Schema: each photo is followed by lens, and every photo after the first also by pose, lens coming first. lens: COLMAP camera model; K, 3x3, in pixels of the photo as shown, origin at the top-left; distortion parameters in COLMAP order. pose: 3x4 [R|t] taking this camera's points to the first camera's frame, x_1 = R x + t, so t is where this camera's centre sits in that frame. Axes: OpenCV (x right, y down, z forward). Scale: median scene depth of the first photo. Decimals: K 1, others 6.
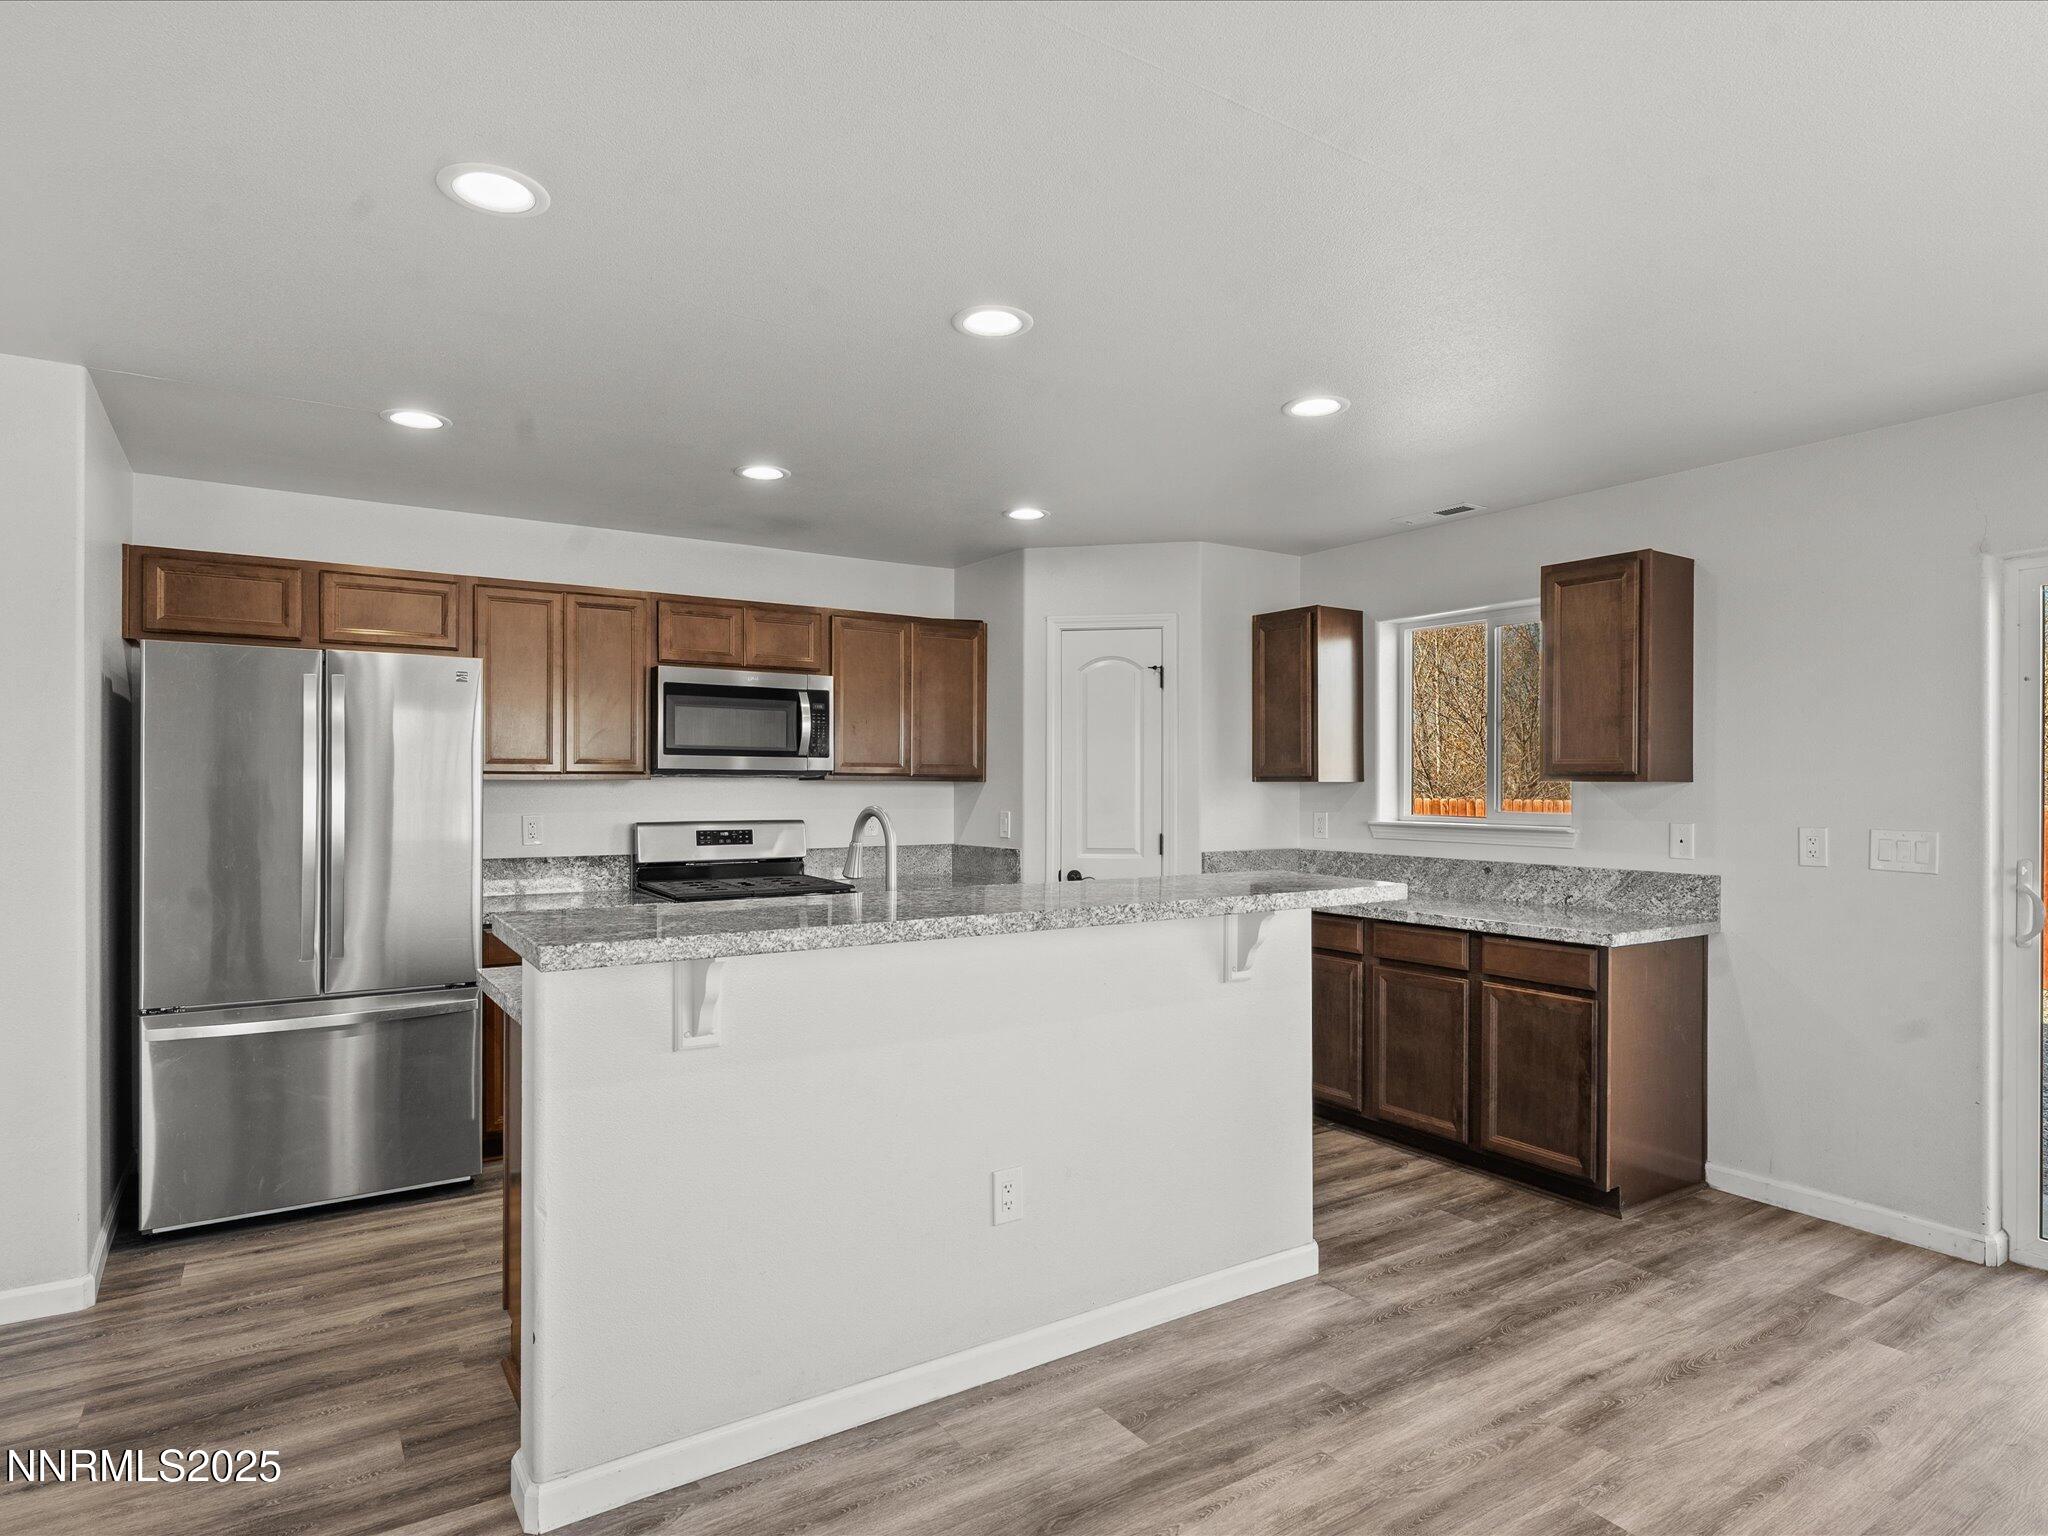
lens RADIAL K [[1135.3, 0, 1010.1], [0, 1135.3, 782.8], [0, 0, 1]] dist [-0.007777, 0.002812]
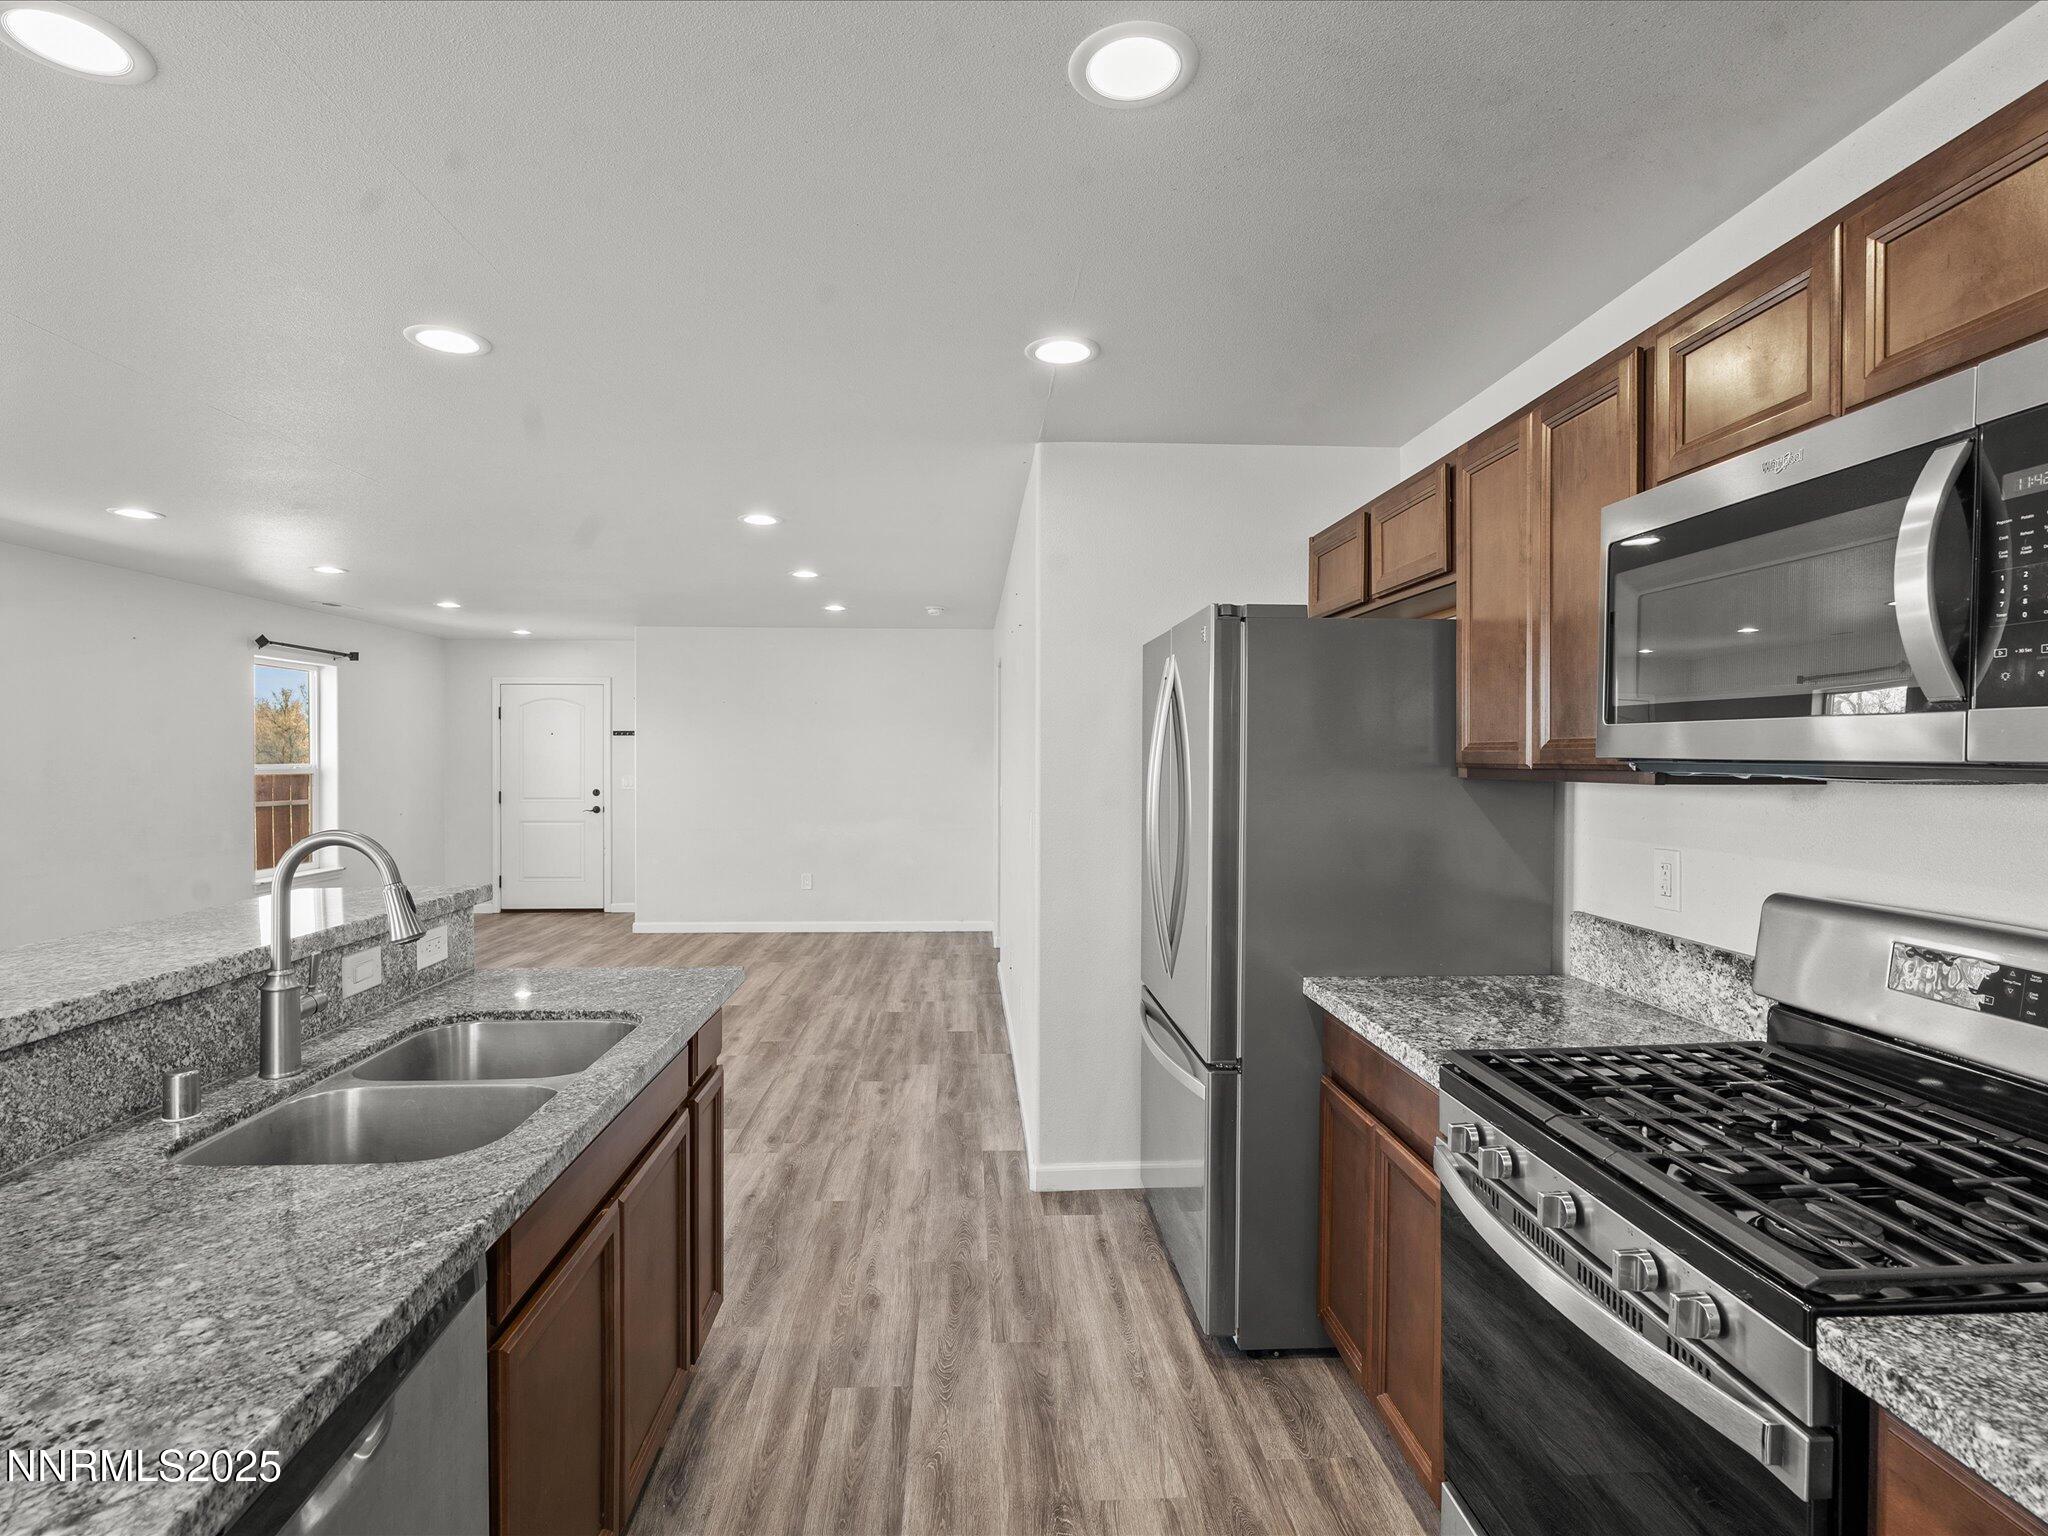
lens RADIAL K [[1035.3, 0, 1016.7], [0, 1035.3, 767.0], [0, 0, 1]] dist [-0.011402, 0.004776]
pose [[-0.498172, 0.009710, -0.867024, 0.121176], [-0.000371, 0.999935, 0.011412, -0.013524], [0.867078, 0.006007, -0.498136, 0.998627]]
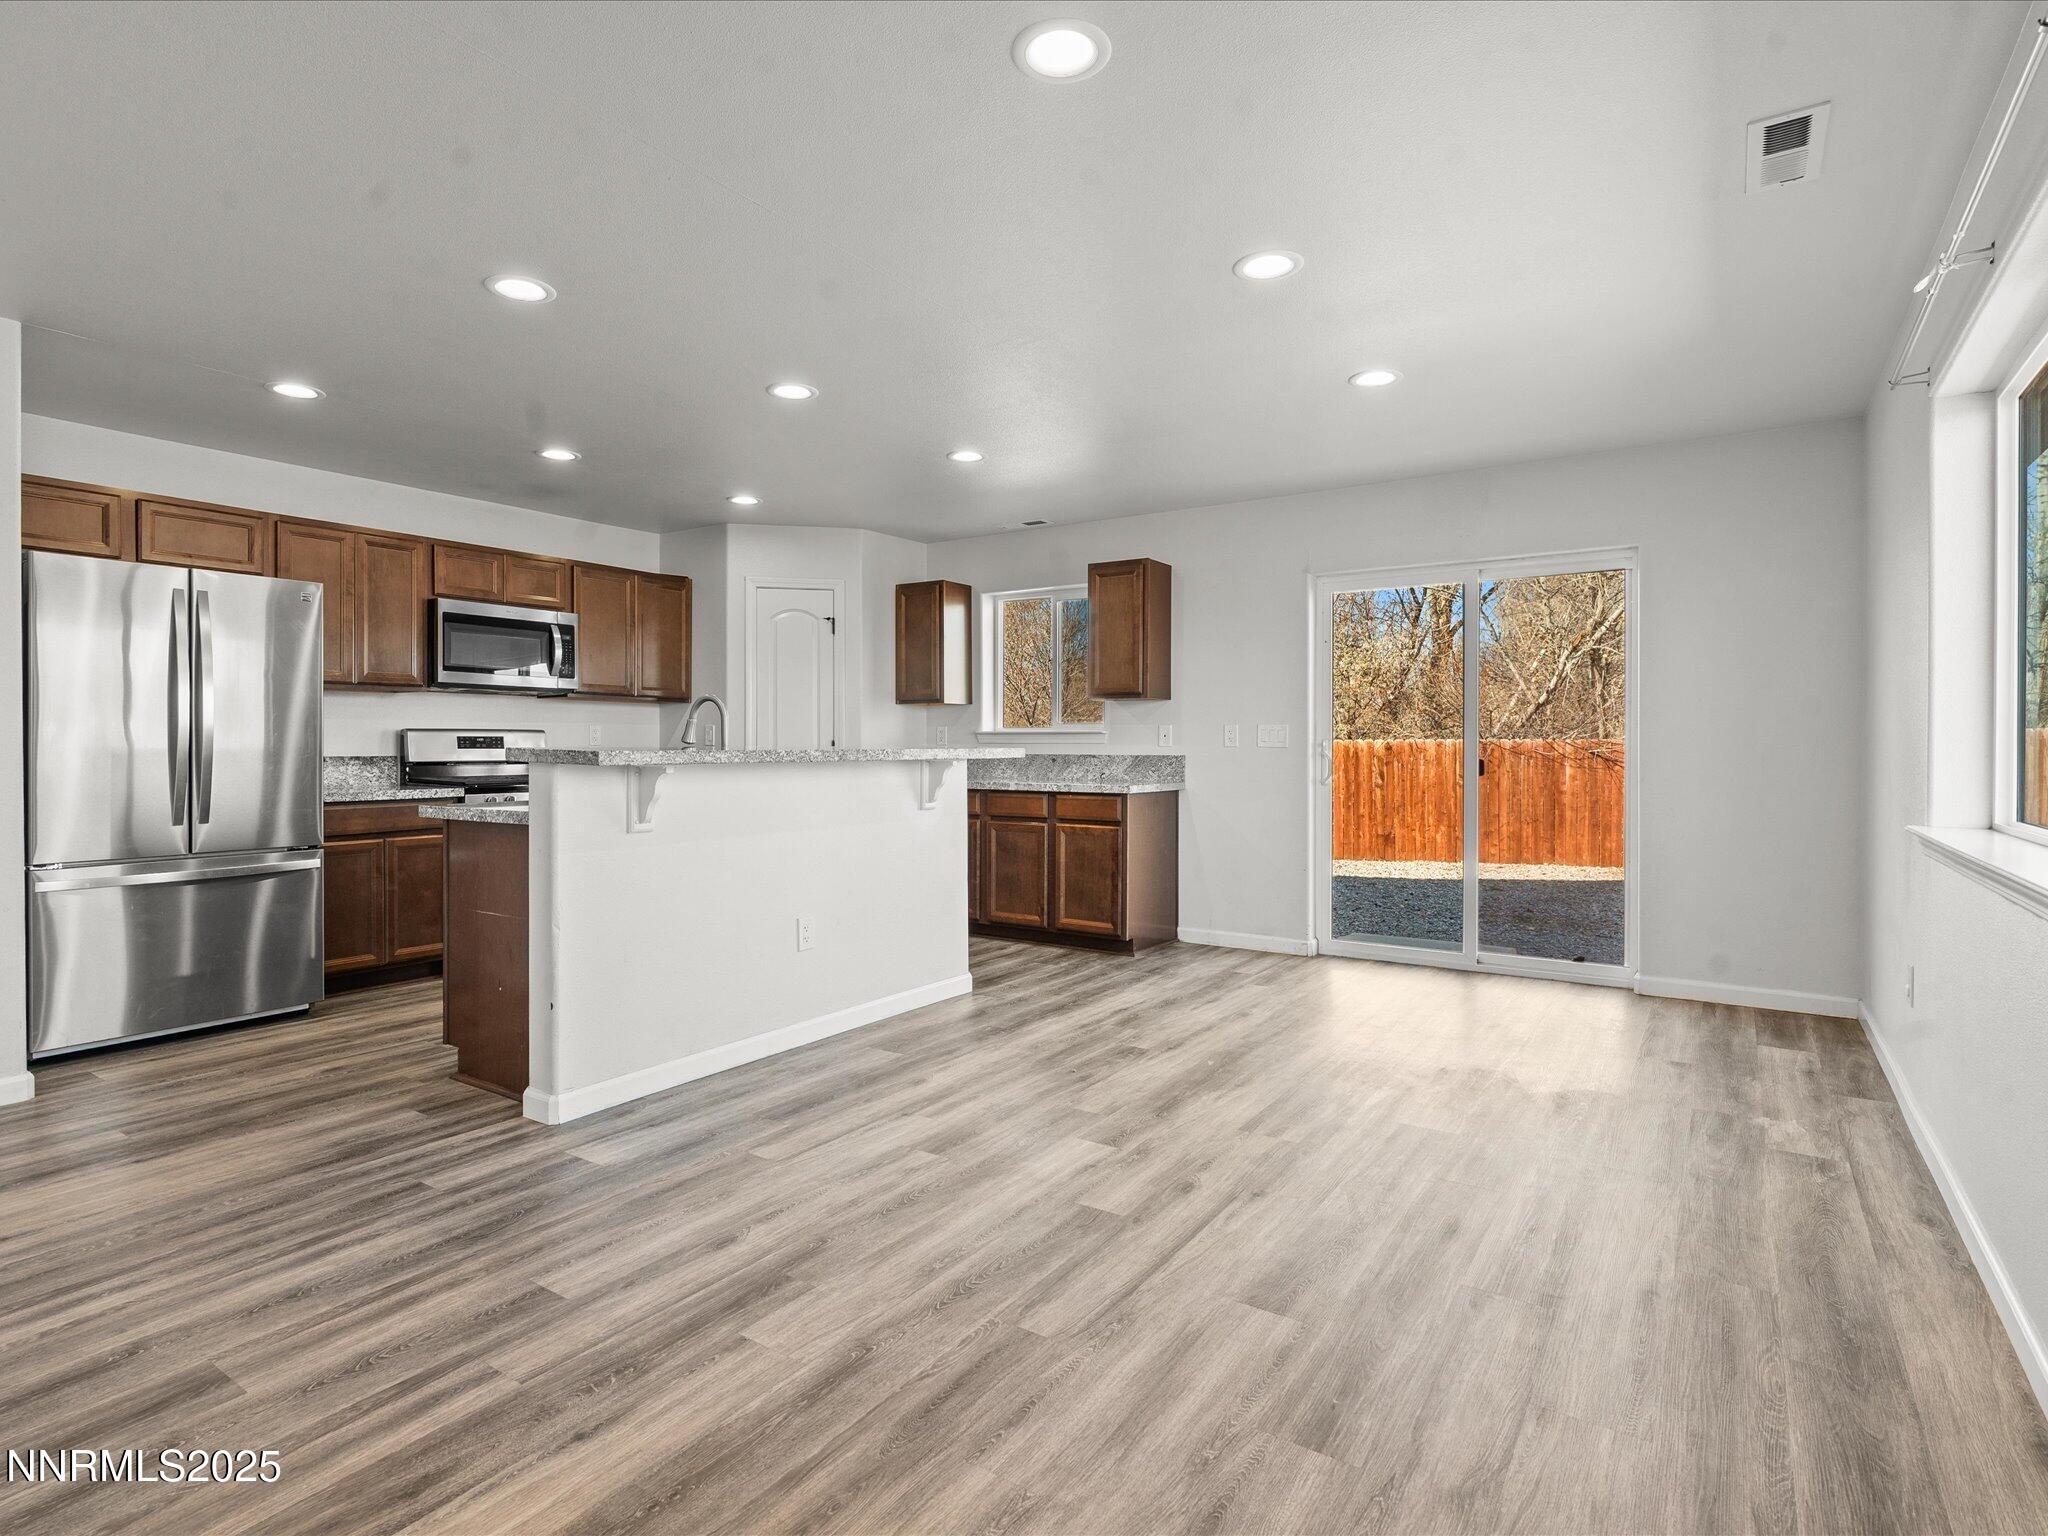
lens RADIAL K [[1062.6, 0, 1015.5], [0, 1062.6, 746.7], [0, 0, 1]] dist [-0.006737, 0.002525]
pose [[0.921095, -0.001798, 0.389333, -0.181387], [-0.000097, 0.999988, 0.004847, 0.051276], [-0.389338, -0.004502, 0.921084, -0.293869]]
